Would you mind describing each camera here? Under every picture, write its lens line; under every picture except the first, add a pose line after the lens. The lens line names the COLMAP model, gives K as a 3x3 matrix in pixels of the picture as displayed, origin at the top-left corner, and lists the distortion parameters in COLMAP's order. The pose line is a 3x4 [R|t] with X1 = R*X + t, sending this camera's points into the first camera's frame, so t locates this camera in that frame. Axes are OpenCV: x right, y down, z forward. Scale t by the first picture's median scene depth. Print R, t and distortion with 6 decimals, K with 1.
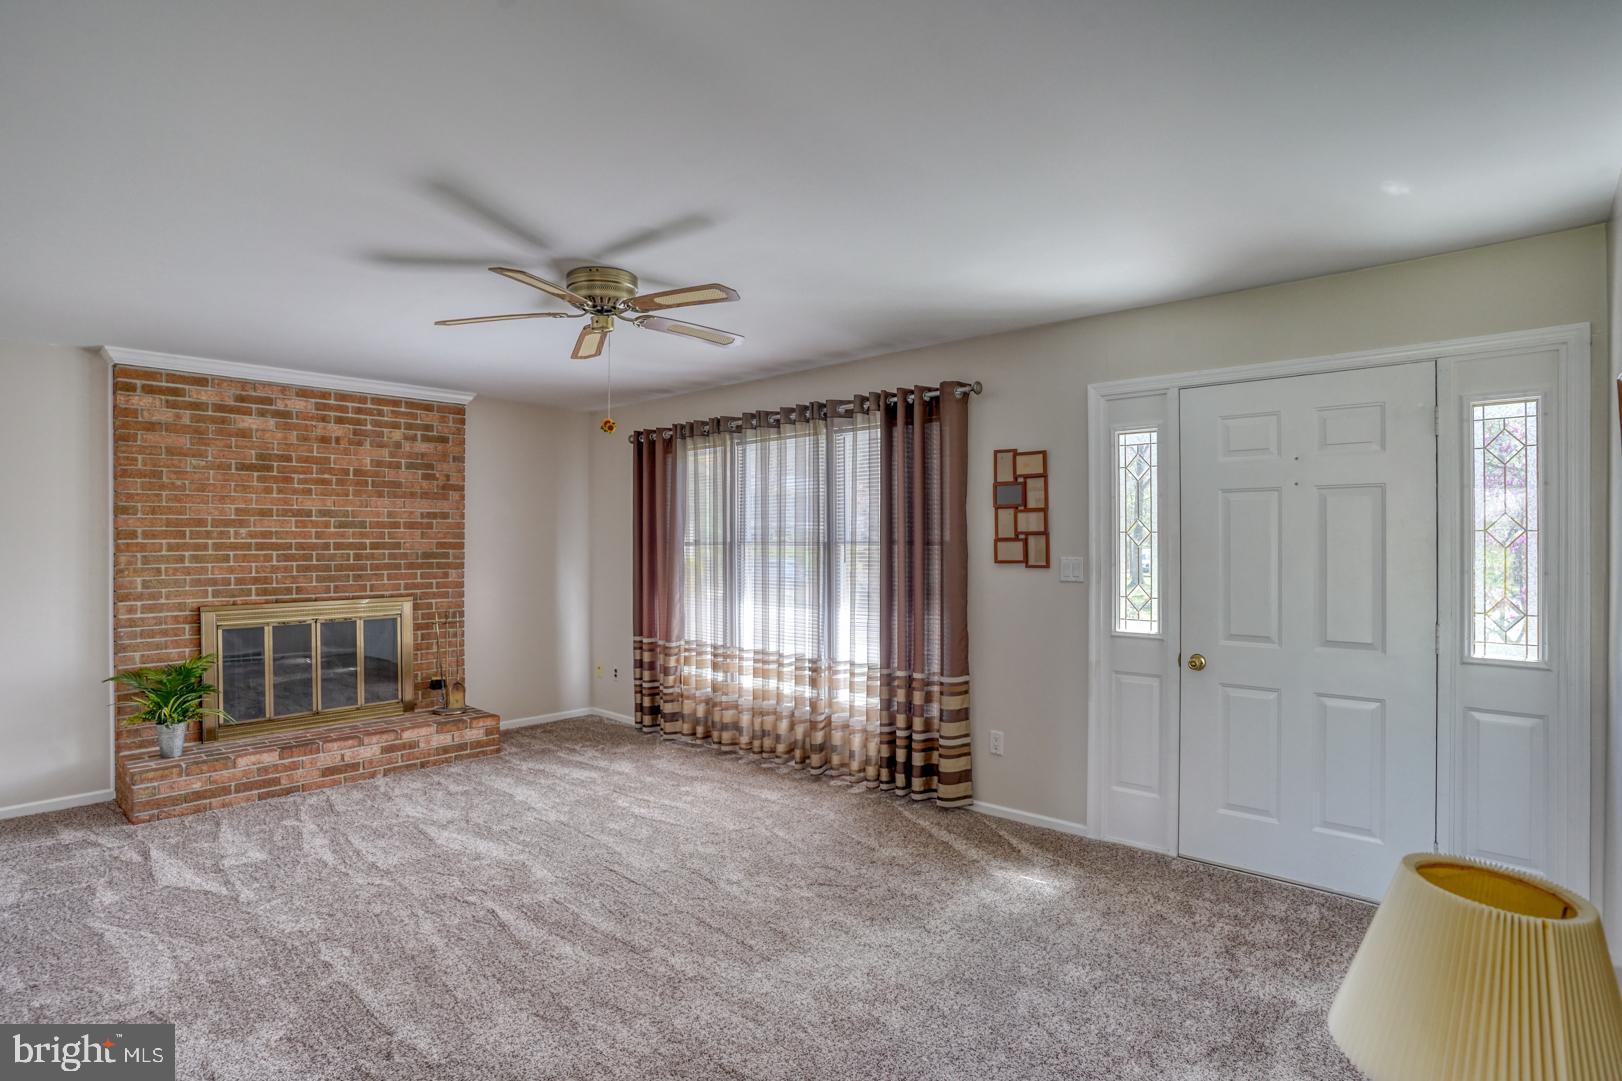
lens RADIAL K [[829.9, 0, 817.5], [0, 829.9, 535.8], [0, 0, 1]] dist [0.004706, -0.000032]
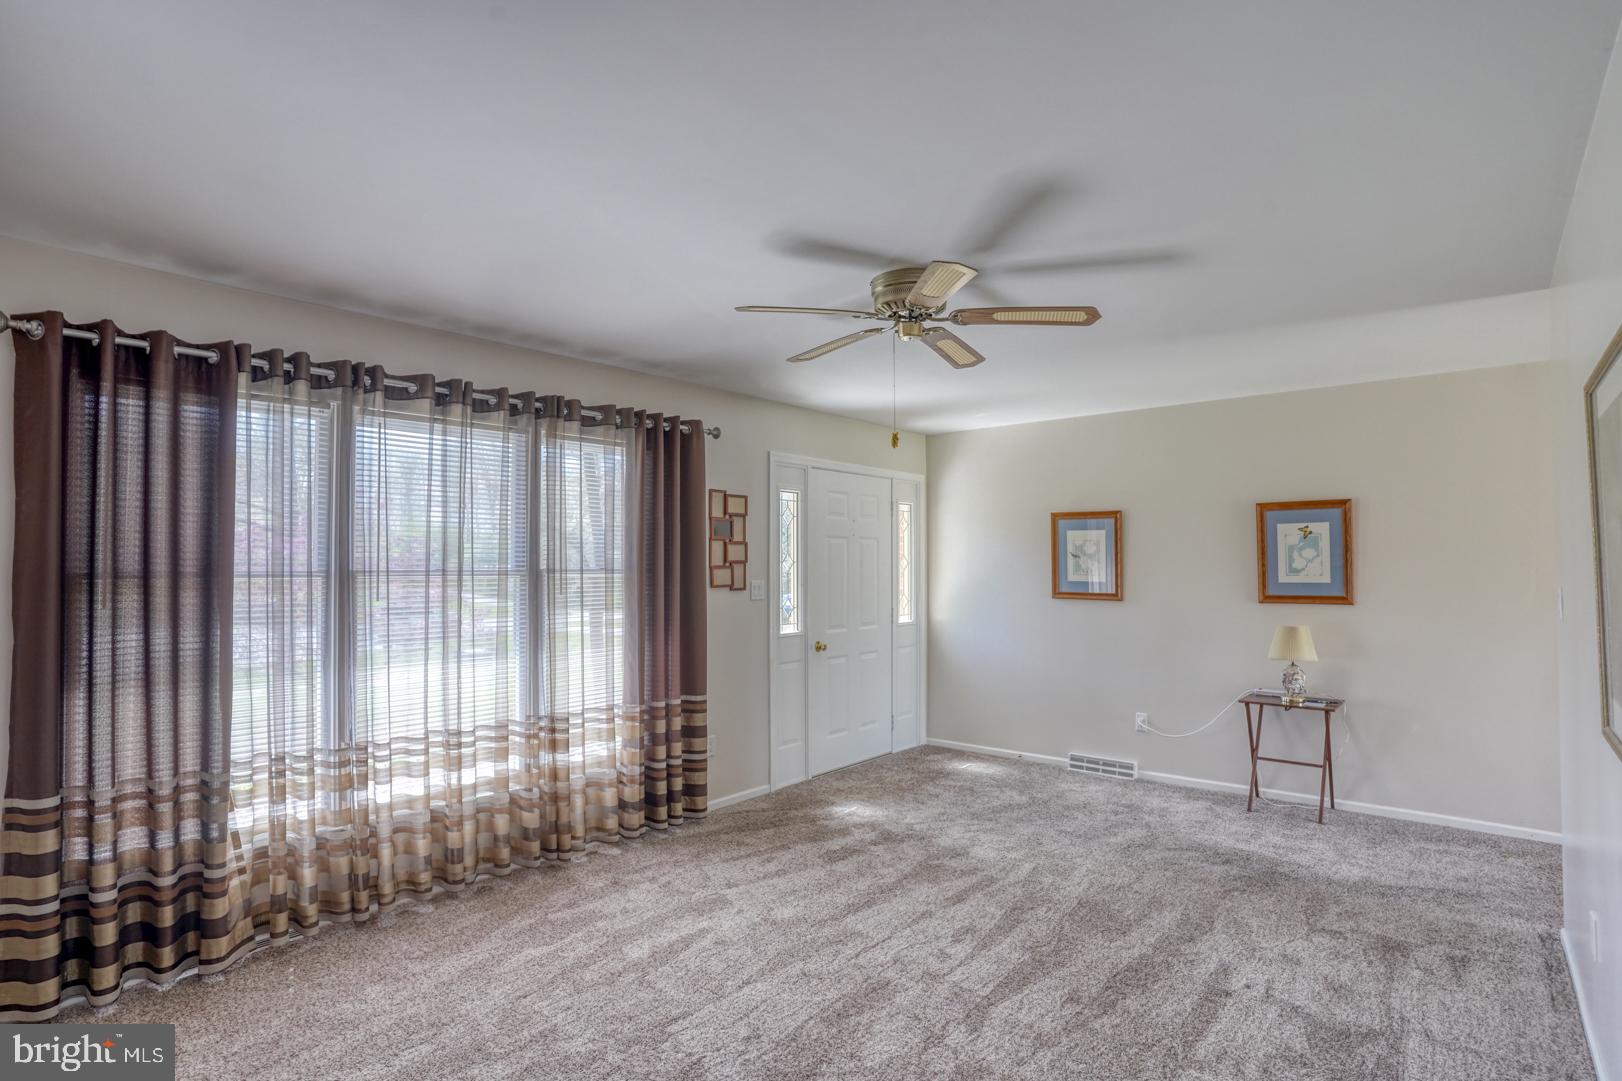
lens RADIAL K [[829.9, 0, 816.4], [0, 829.9, 553.4], [0, 0, 1]] dist [0.004706, -0.000032]
pose [[-0.017817, 0.018865, 0.999663, -0.893940], [0.000916, 0.999822, -0.018852, 0.006973], [-0.999841, 0.000580, -0.017832, 0.841304]]
